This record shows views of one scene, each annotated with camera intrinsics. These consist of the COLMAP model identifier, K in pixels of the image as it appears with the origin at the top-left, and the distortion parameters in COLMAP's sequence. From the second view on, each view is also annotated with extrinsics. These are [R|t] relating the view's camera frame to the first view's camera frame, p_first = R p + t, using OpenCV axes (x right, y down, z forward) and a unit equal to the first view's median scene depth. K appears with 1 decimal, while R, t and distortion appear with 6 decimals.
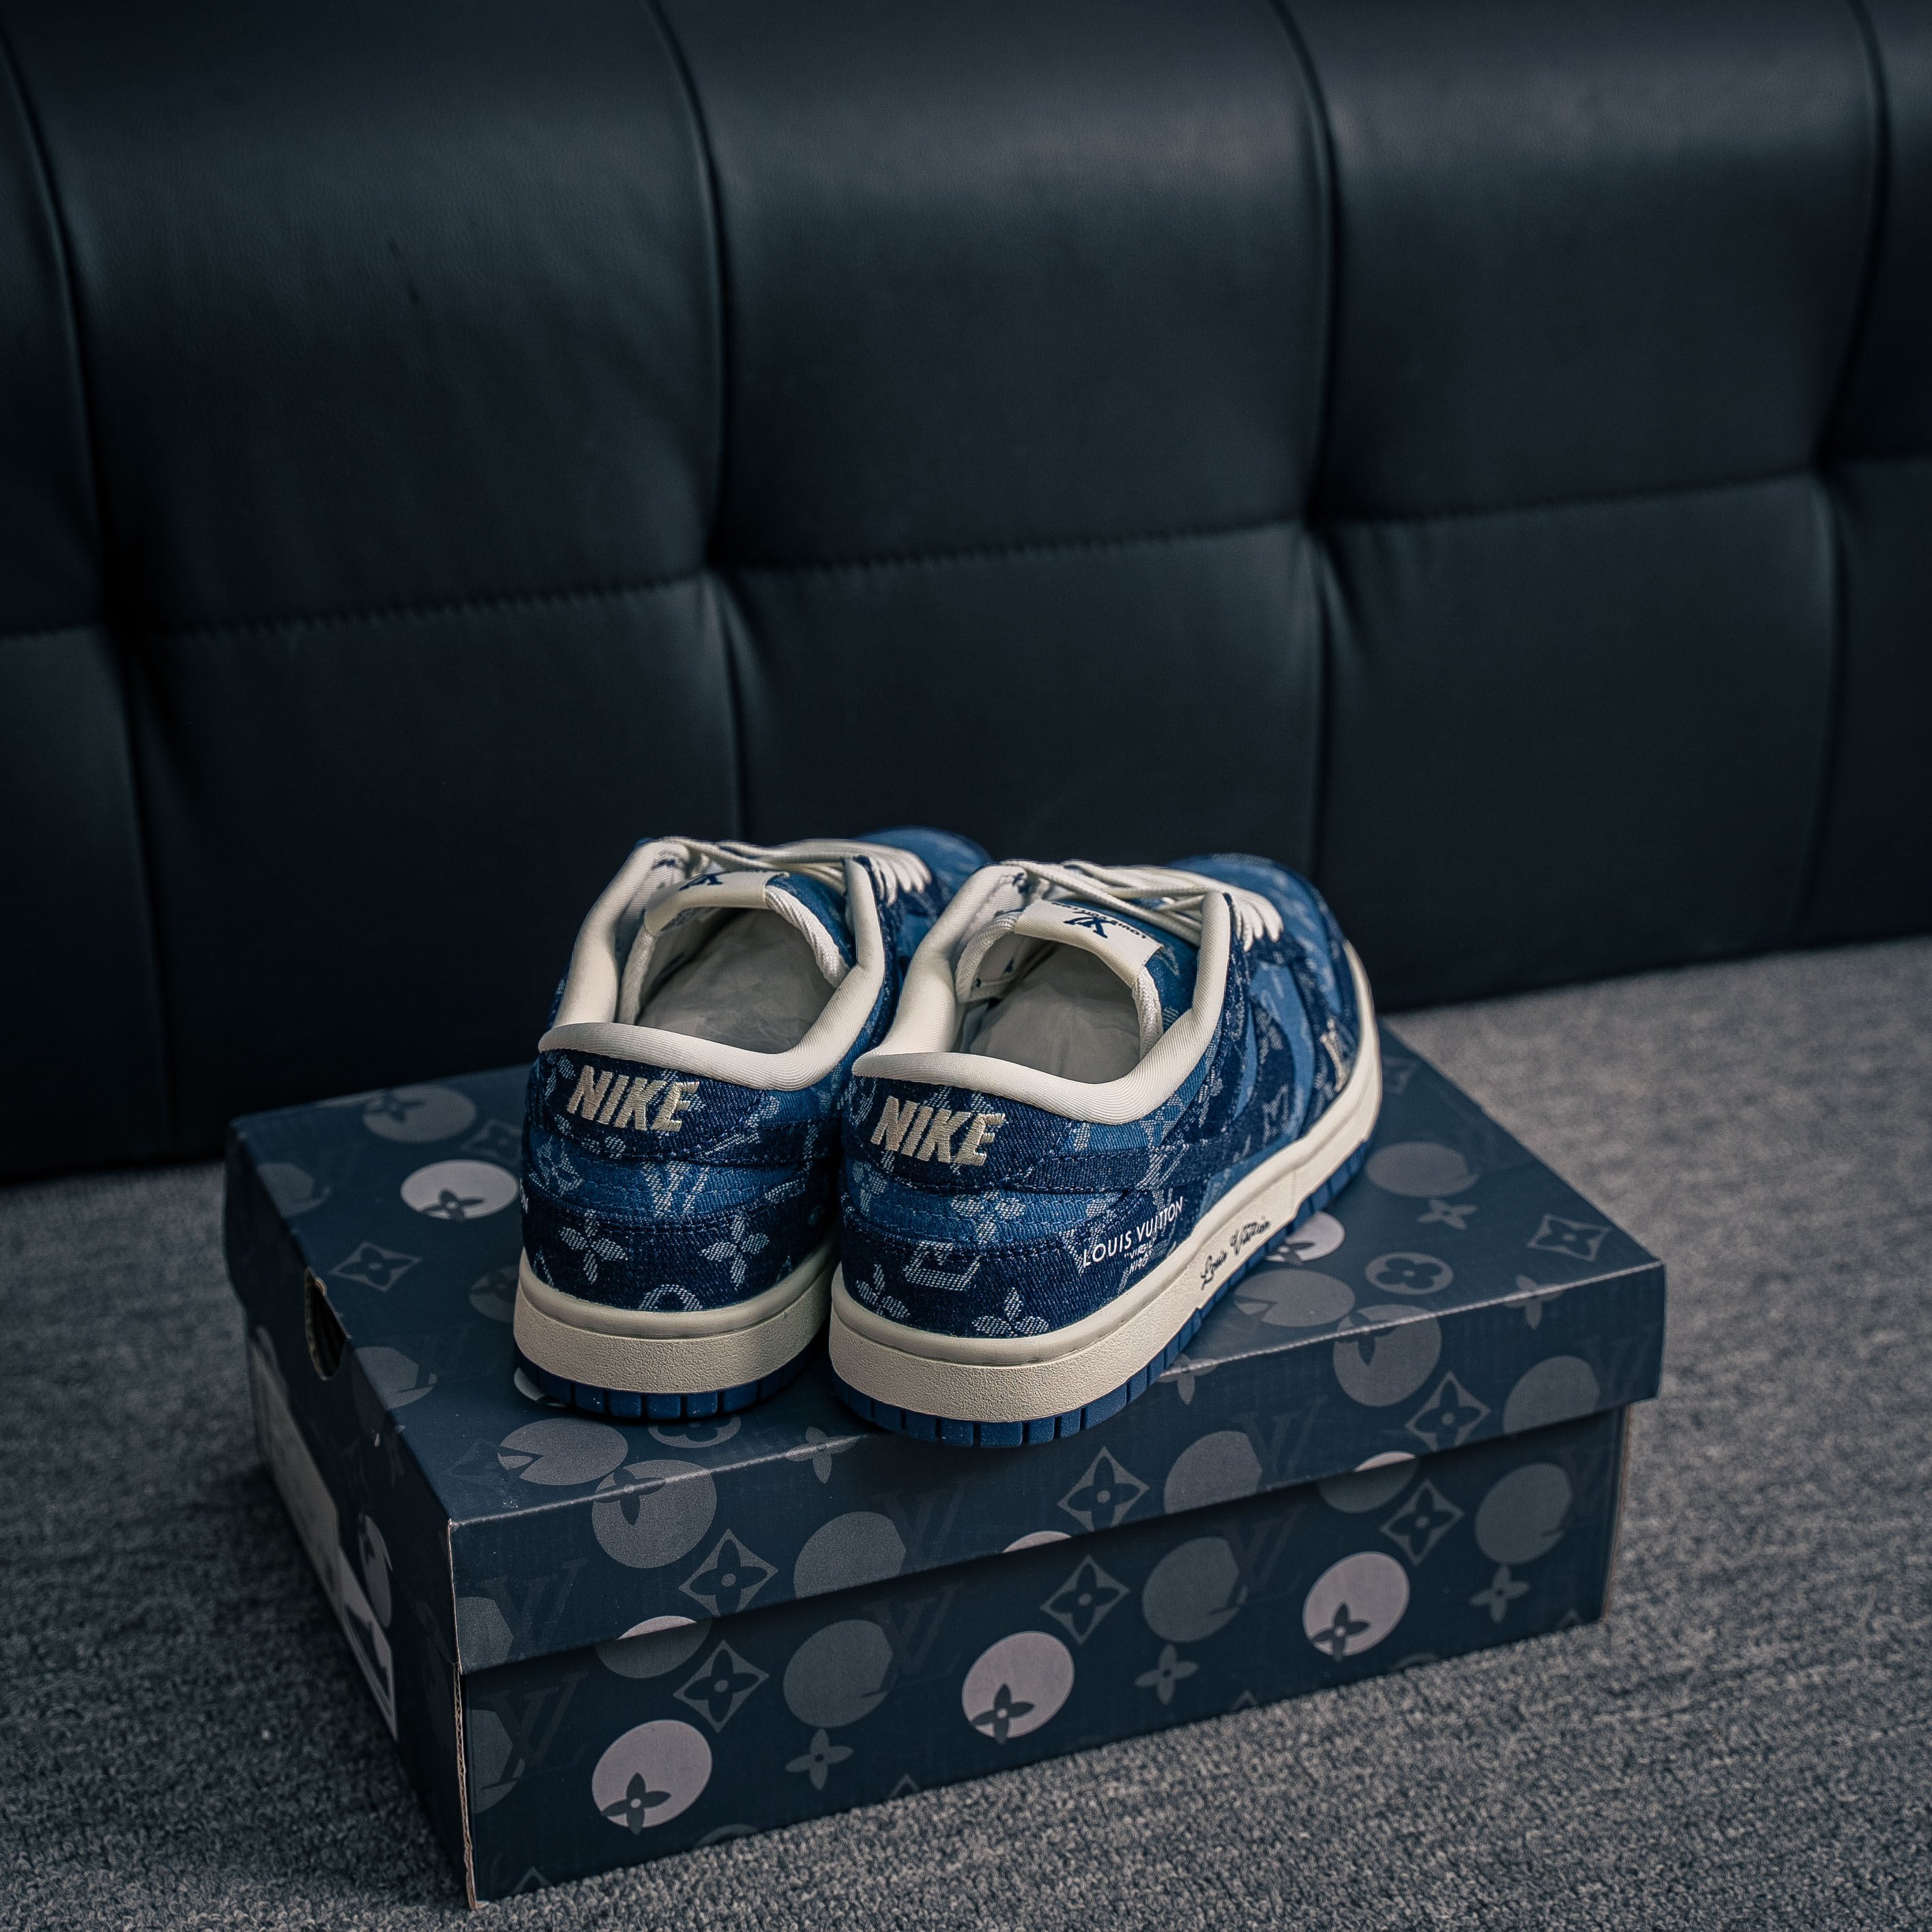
lens RADIAL K [[3975.2, 0, 957.4], [0, 3975.2, 963.4], [0, 0, 1]] dist [0.094586, 0.000000]
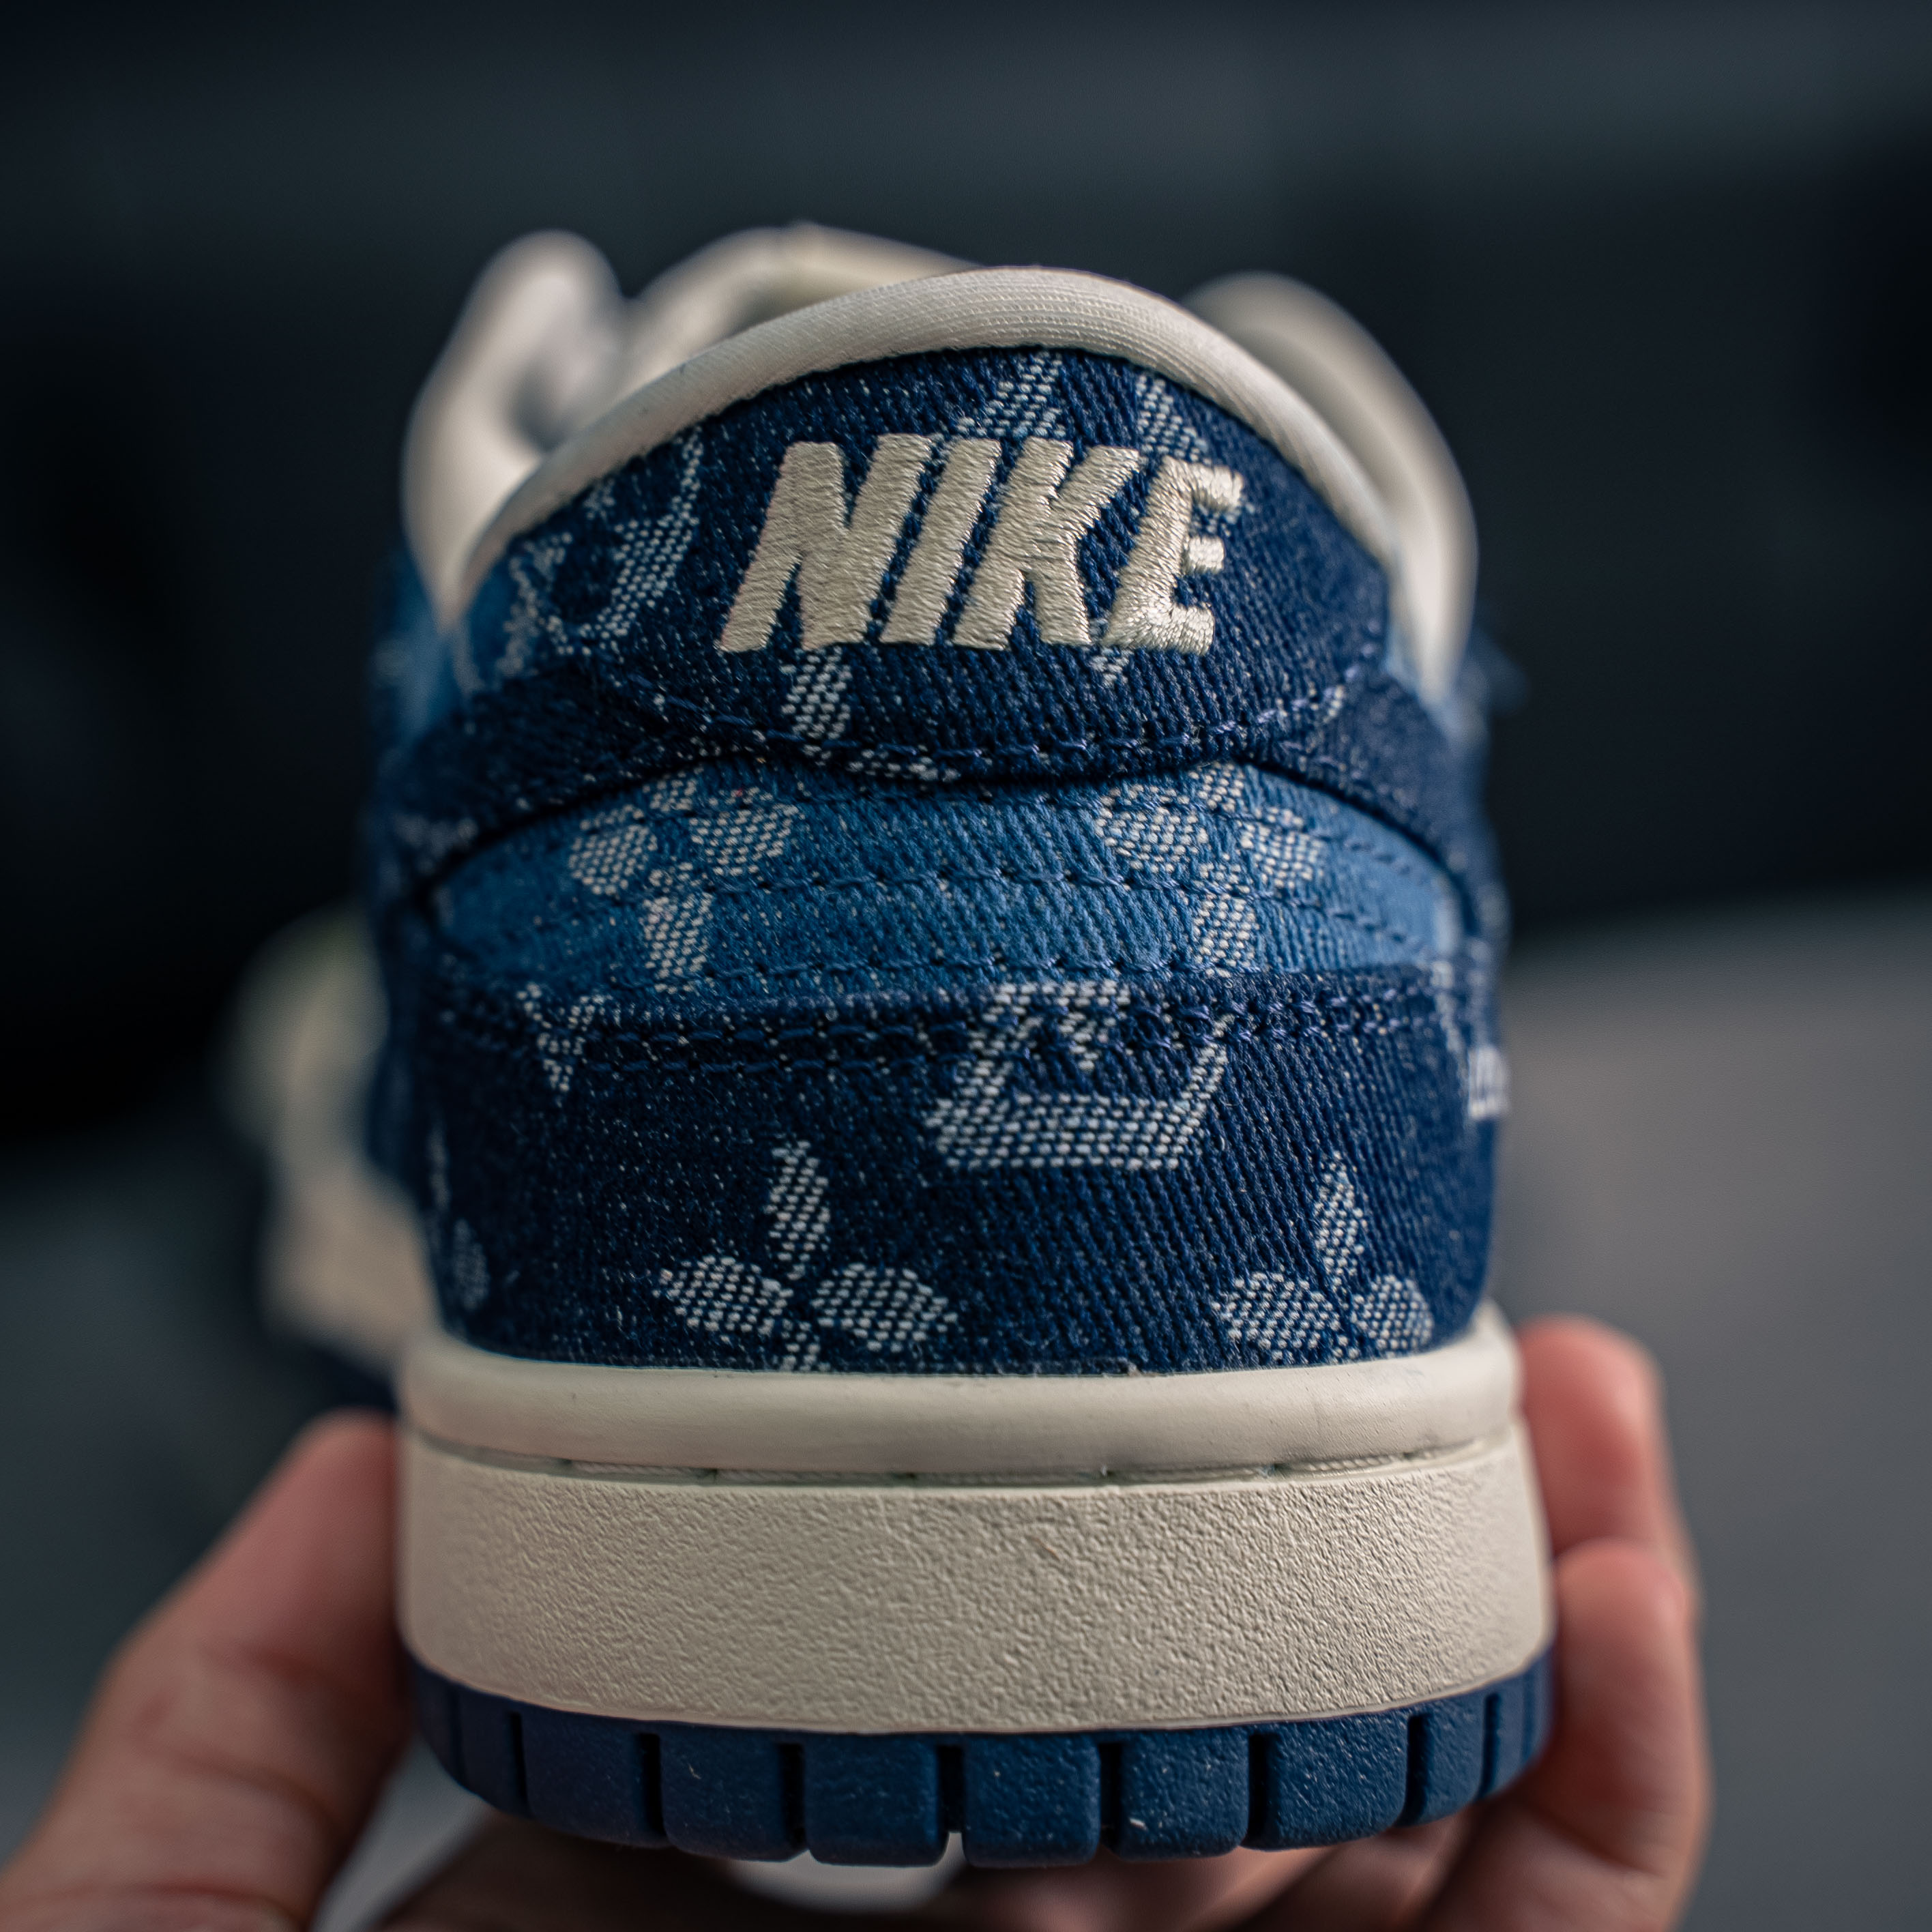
lens RADIAL K [[3975.2, 0, 967.5], [0, 3975.2, 967.5], [0, 0, 1]] dist [0.094586, 0.000000]
pose [[0.860666, -0.007986, 0.509108, -0.138164], [0.198293, 0.926194, -0.320694, 0.148912], [-0.468971, 0.376963, 0.798727, 0.803060]]
